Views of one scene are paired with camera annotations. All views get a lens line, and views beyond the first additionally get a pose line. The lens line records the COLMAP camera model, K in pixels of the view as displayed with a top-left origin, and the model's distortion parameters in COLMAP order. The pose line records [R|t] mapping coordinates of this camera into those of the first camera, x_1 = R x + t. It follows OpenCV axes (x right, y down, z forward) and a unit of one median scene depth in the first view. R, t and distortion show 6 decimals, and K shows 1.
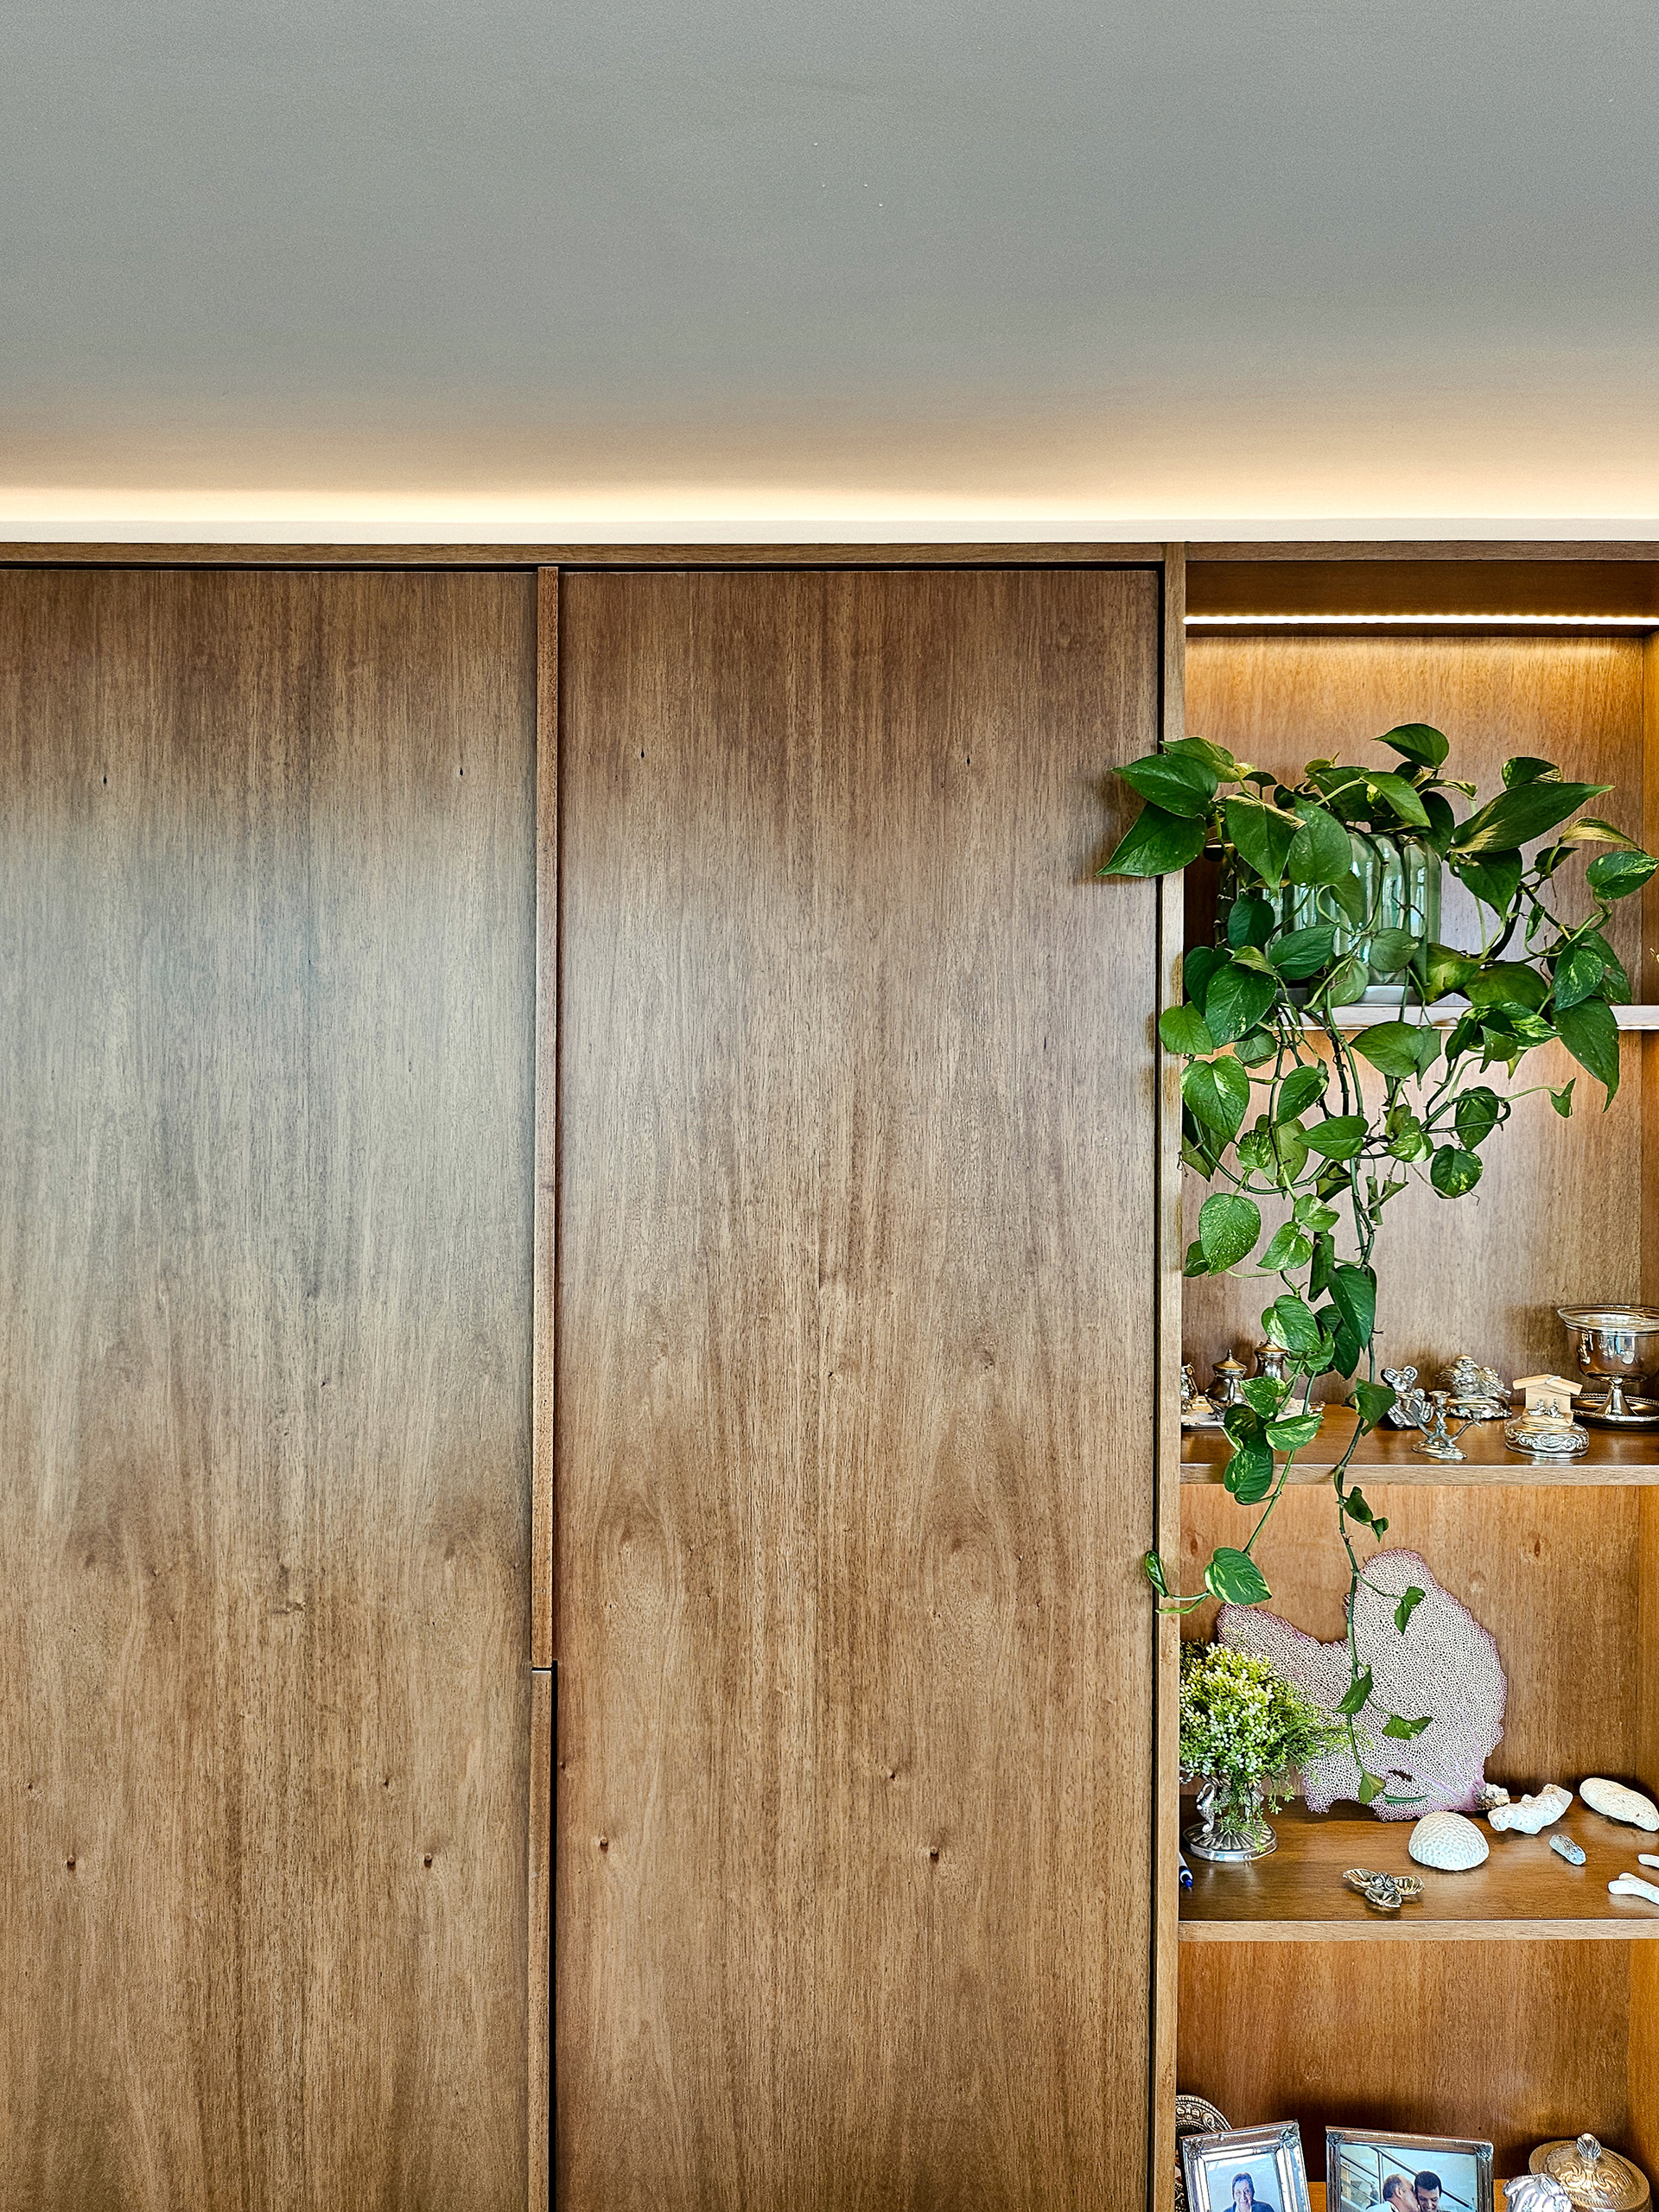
lens RADIAL K [[1776.2, 0, 780.9], [0, 1776.2, 1046.9], [0, 0, 1]] dist [0.040932, -0.096149]
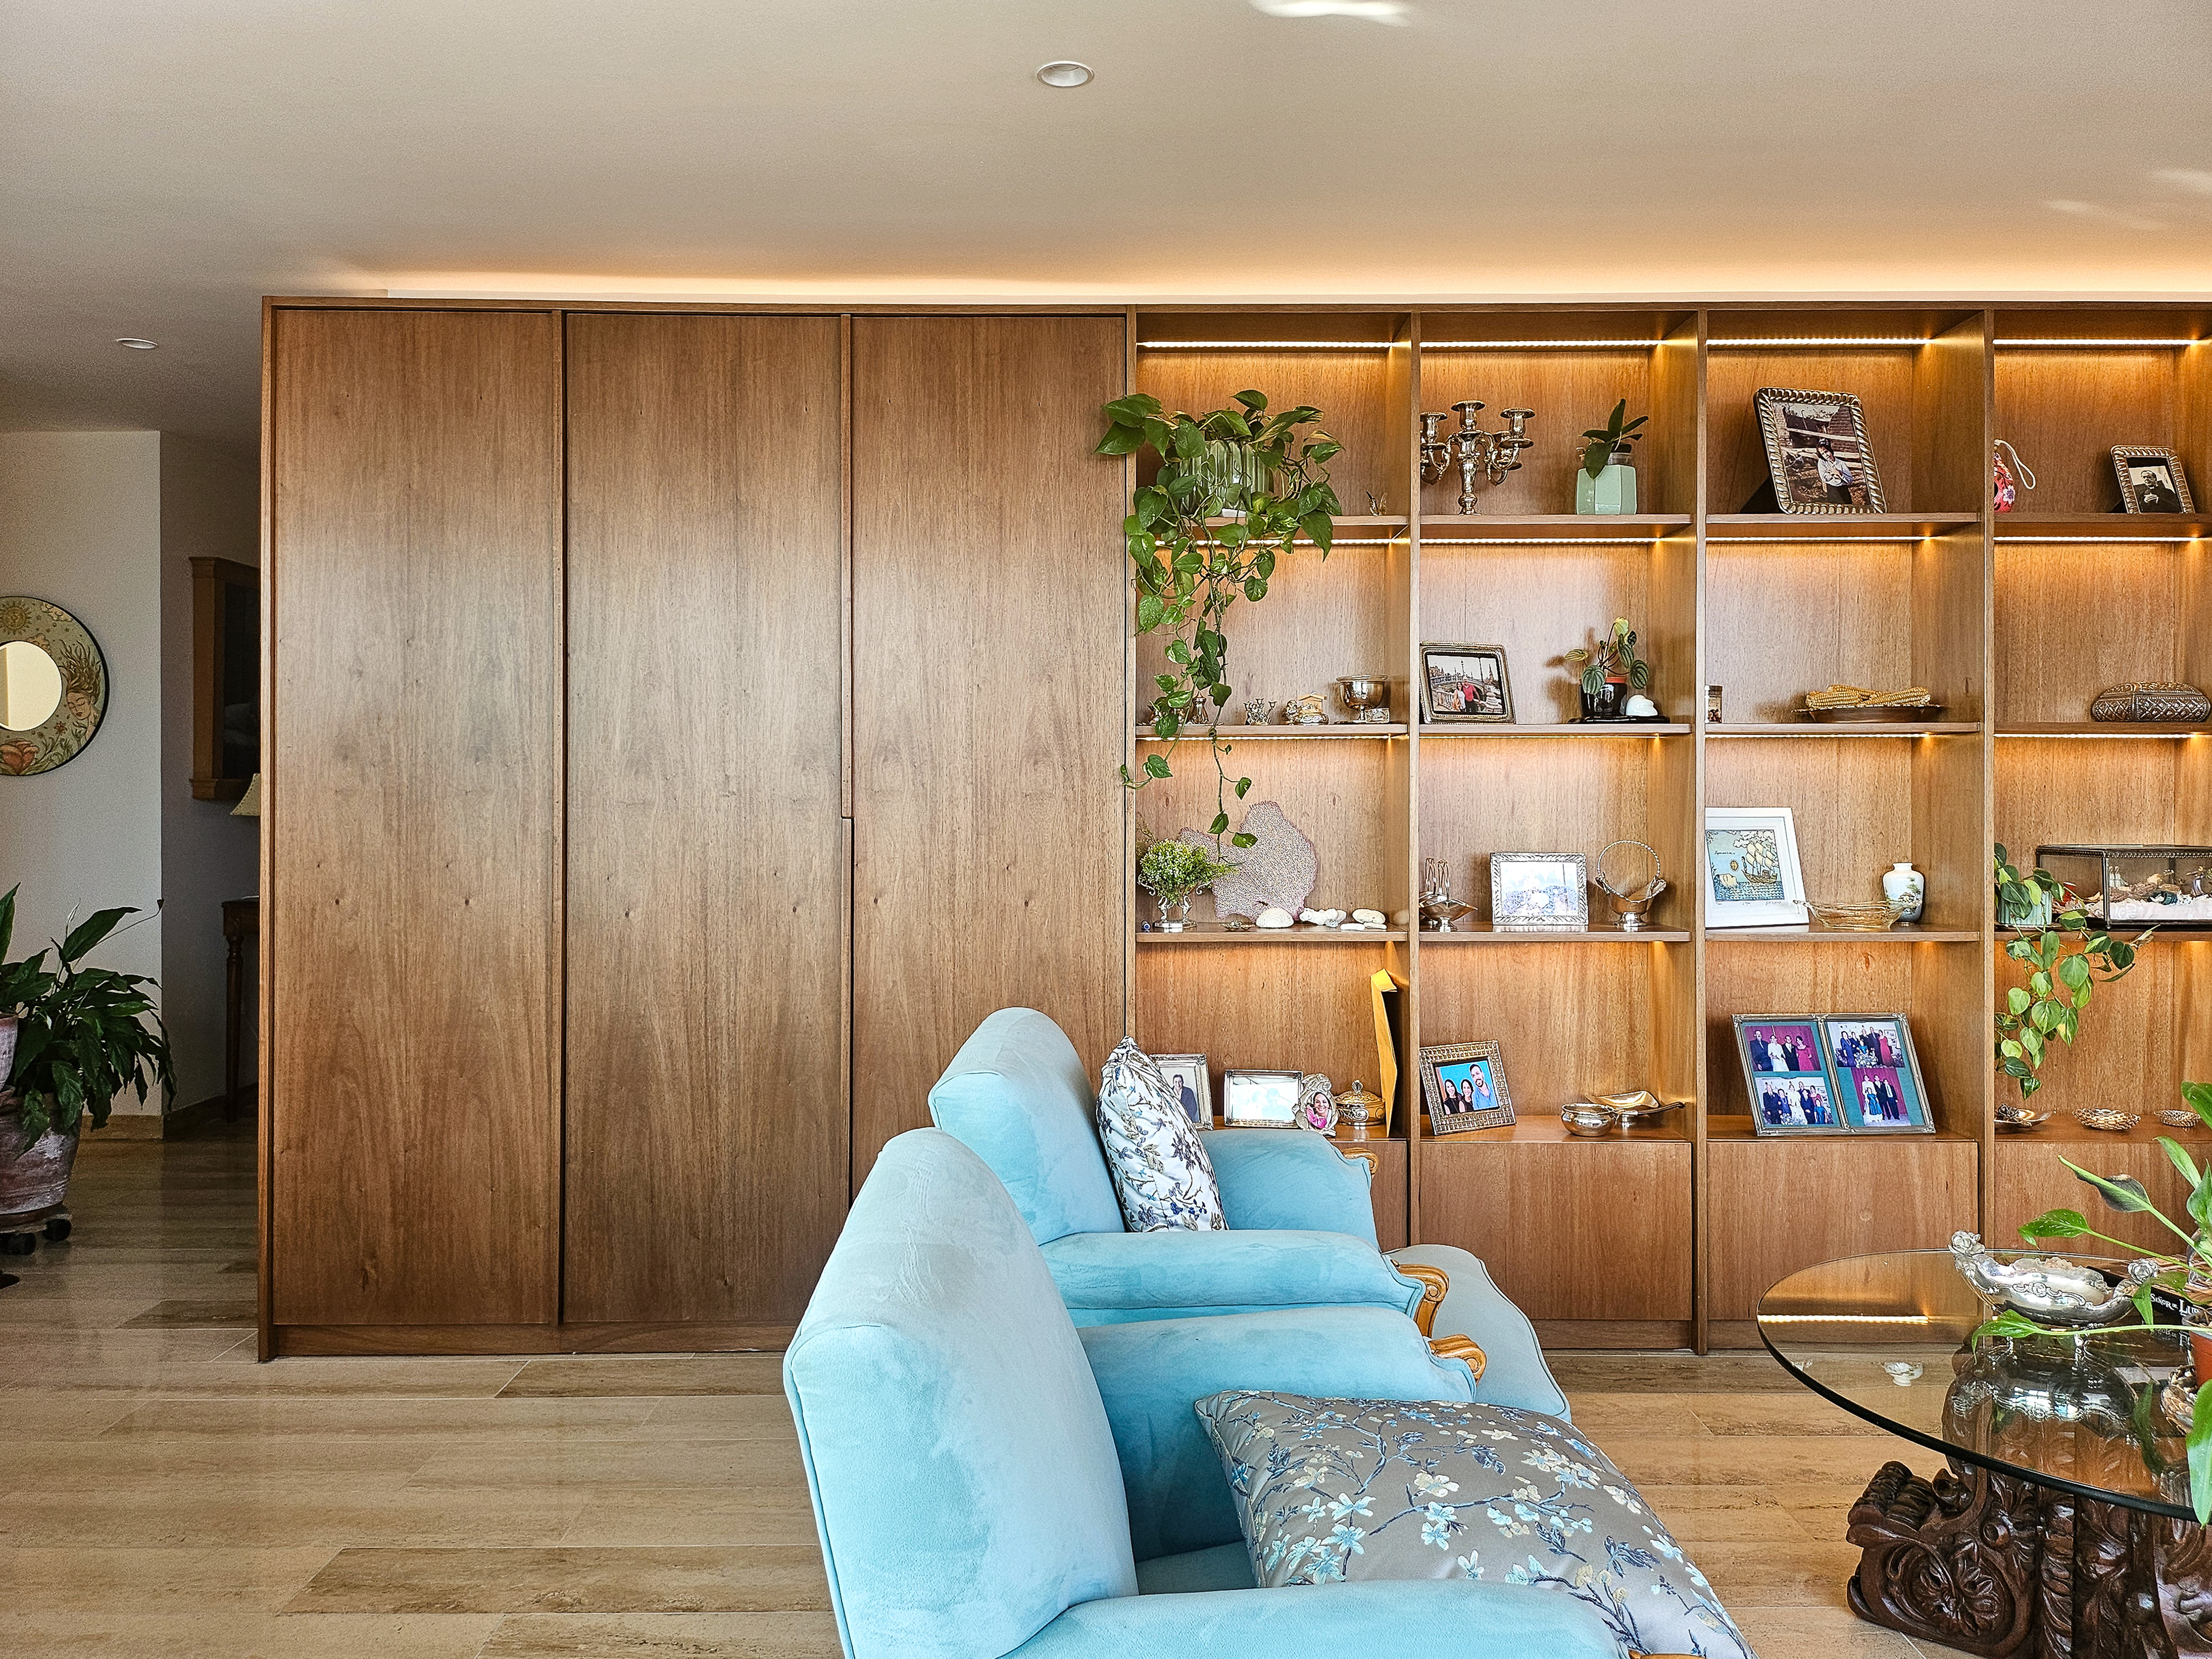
lens RADIAL K [[1623.1, 0, 1109.1], [0, 1623.1, 791.5], [0, 0, 1]] dist [0.069940, -0.092944]
pose [[0.999693, -0.004968, 0.024292, 0.139721], [0.005044, 0.999983, -0.003080, 0.320679], [-0.024276, 0.003201, 0.999700, -1.001966]]
